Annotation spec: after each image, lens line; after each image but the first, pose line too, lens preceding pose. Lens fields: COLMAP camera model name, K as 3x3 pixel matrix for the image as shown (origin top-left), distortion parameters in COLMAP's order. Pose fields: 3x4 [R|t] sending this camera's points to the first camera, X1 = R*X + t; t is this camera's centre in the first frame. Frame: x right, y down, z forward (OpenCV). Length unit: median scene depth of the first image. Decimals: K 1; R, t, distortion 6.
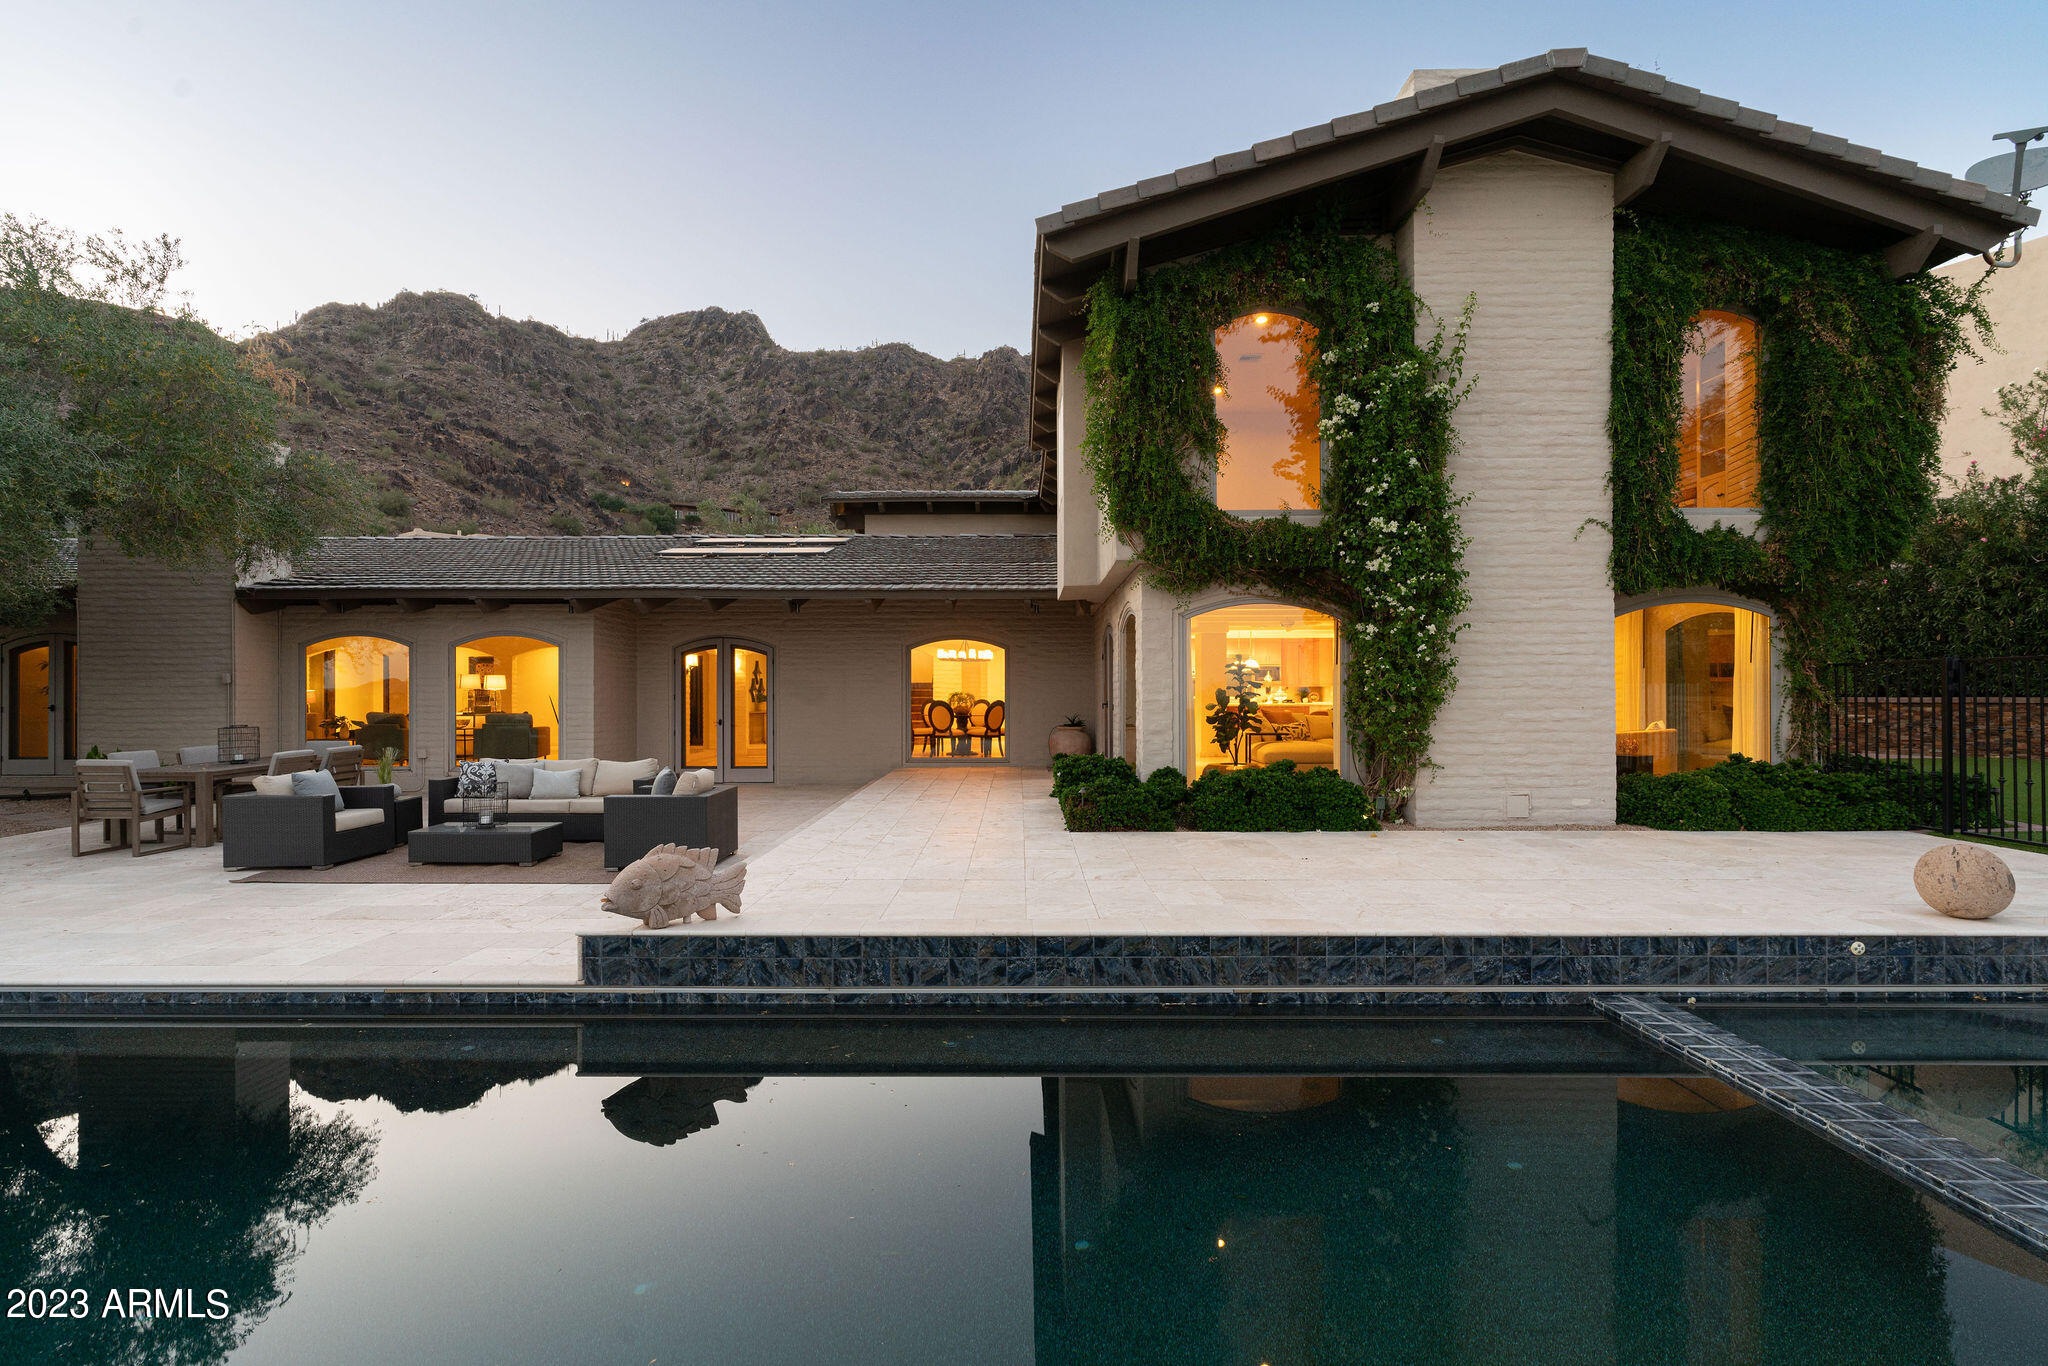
lens RADIAL K [[948.5, 0, 1024.0], [0, 948.5, 683.0], [0, 0, 1]] dist [0.001342, -0.000447]
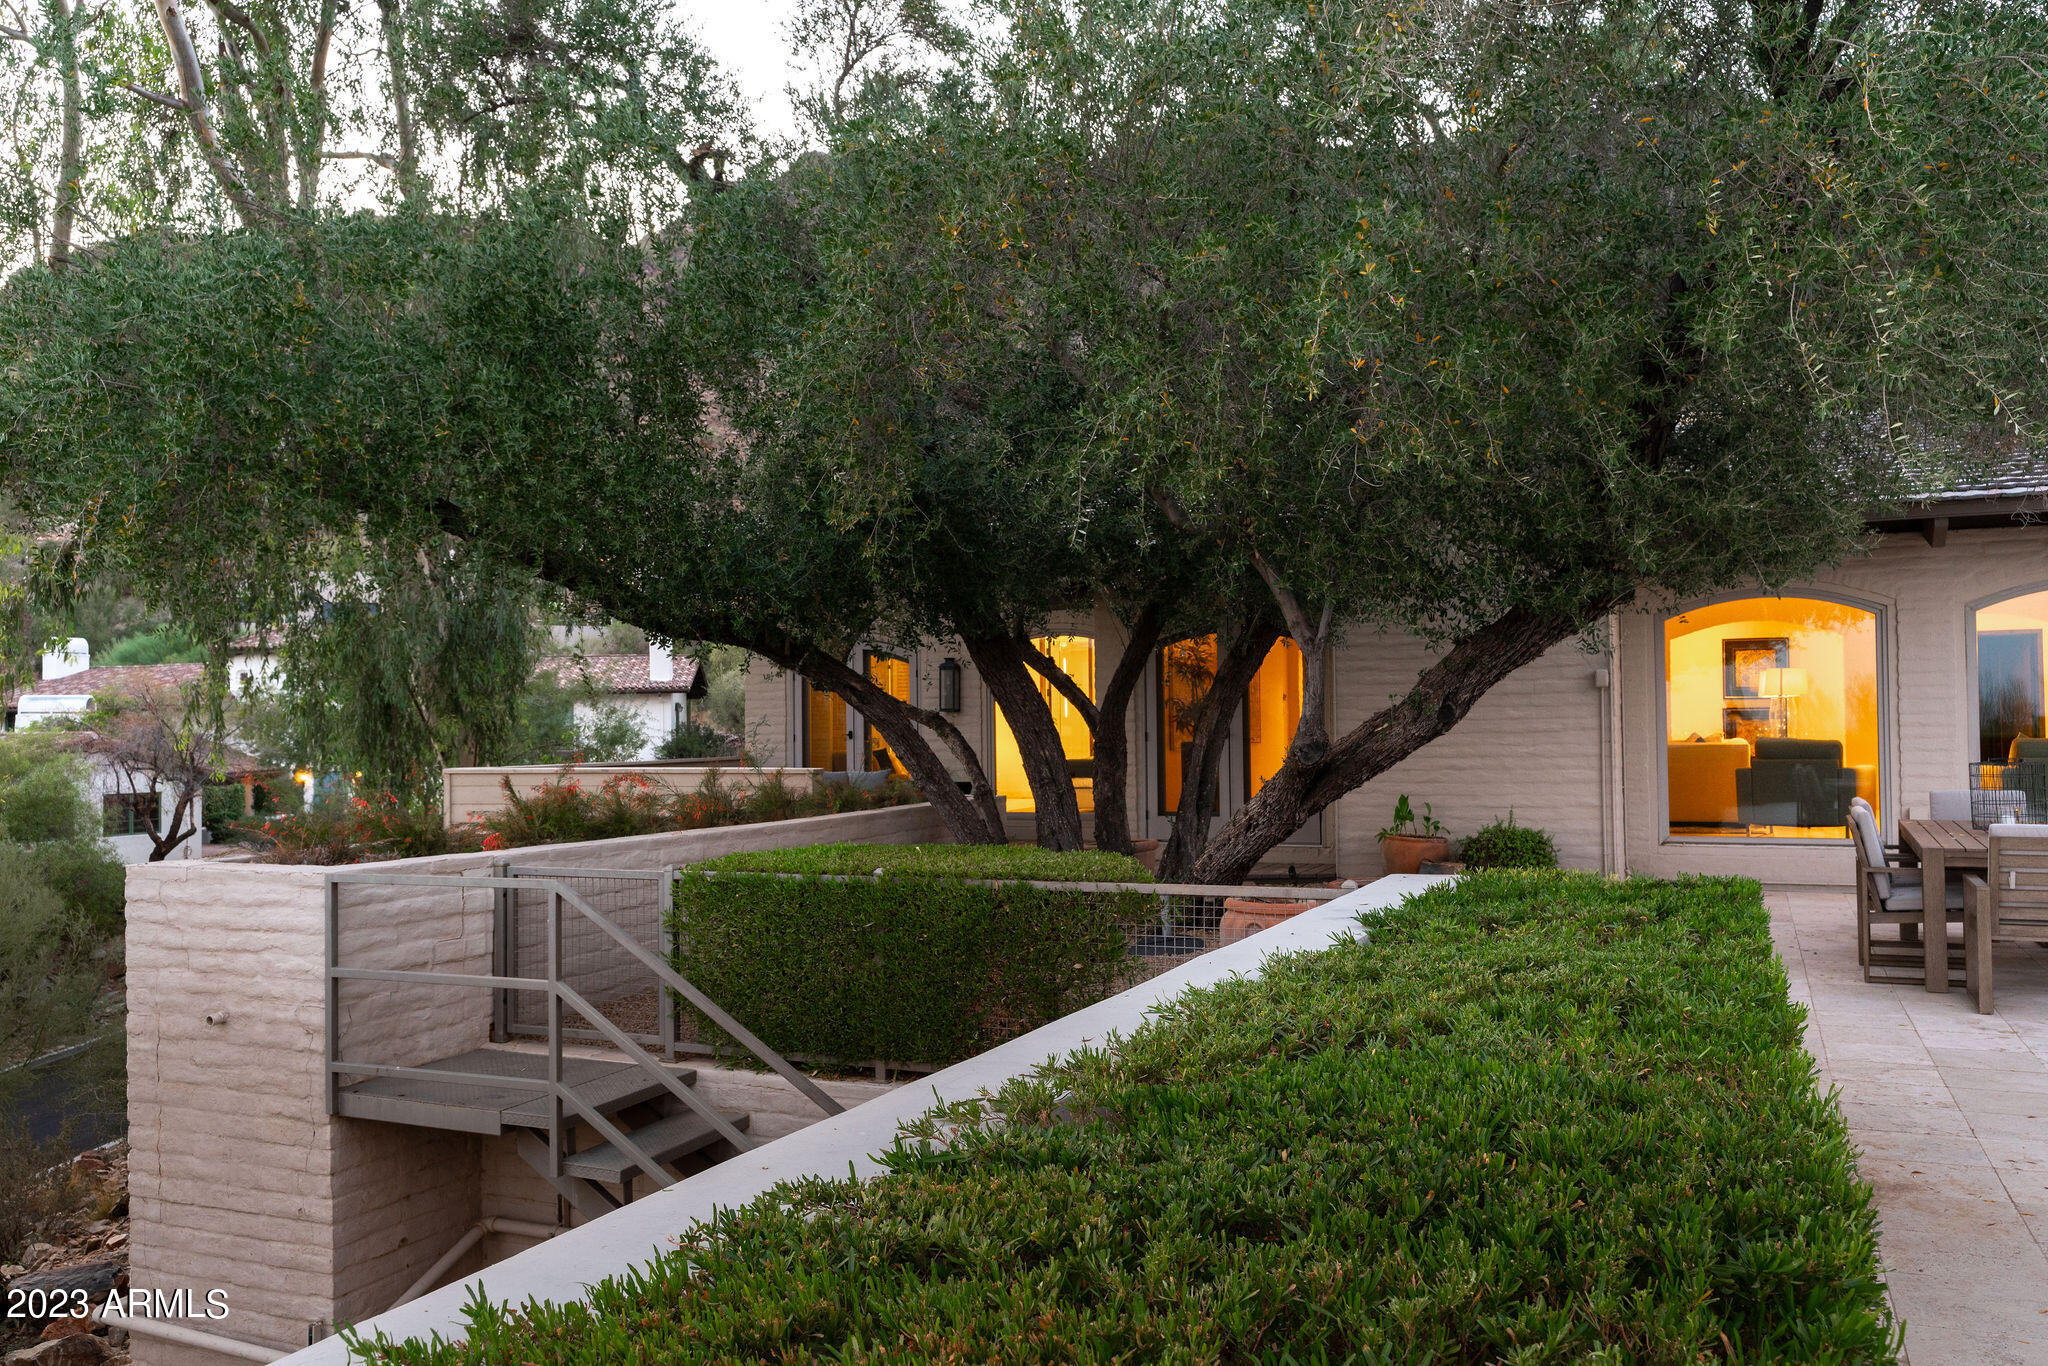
lens RADIAL K [[1478.1, 0, 1024.0], [0, 1478.1, 683.0], [0, 0, 1]] dist [-0.006741, -0.004436]
pose [[0.919097, -0.011587, -0.393860, -1.262712], [0.013442, 0.999908, 0.001951, -0.015375], [0.393801, -0.007087, 0.919168, 0.092497]]
